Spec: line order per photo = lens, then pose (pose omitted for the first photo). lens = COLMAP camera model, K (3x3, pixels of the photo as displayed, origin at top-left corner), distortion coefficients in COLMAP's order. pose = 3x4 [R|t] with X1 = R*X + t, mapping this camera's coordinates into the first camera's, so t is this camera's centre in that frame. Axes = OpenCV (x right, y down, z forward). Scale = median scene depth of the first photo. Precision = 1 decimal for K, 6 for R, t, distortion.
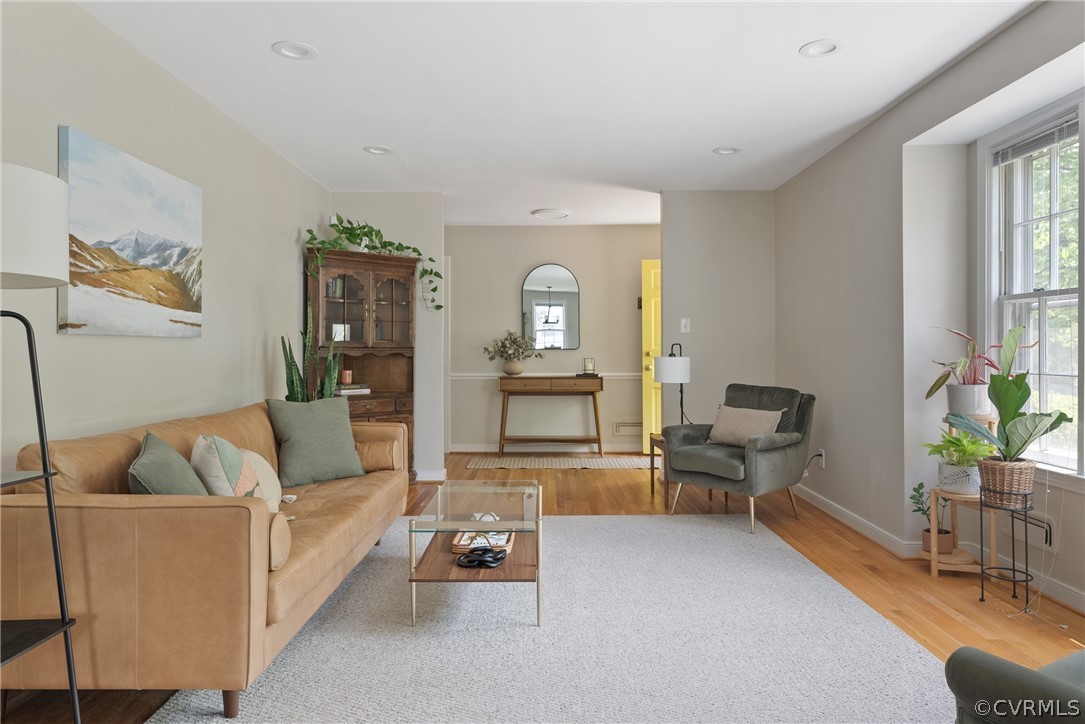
lens RADIAL K [[702.4, 0, 542.5], [0, 702.4, 354.8], [0, 0, 1]] dist [-0.005589, 0.000288]
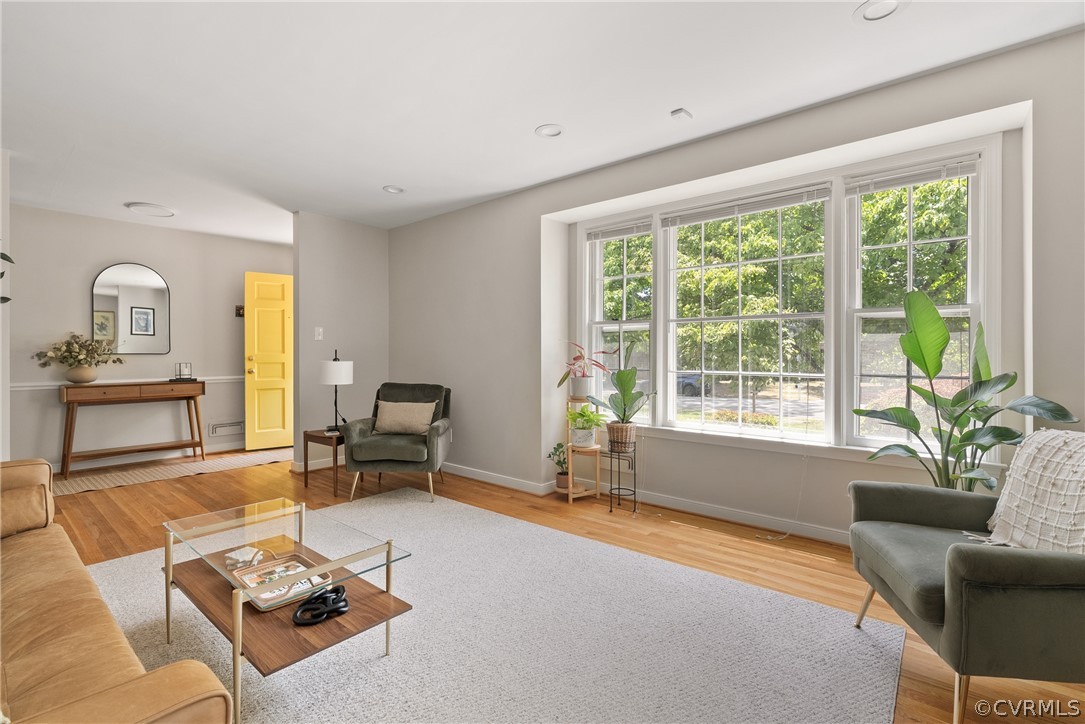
lens RADIAL K [[492.8, 0, 543.4], [0, 492.8, 361.4], [0, 0, 1]] dist [-0.014515, 0.001080]
pose [[0.649194, -0.010973, 0.760544, -0.210211], [0.004775, 0.999935, 0.010350, -0.003558], [-0.760608, -0.003088, 0.649204, 0.249633]]
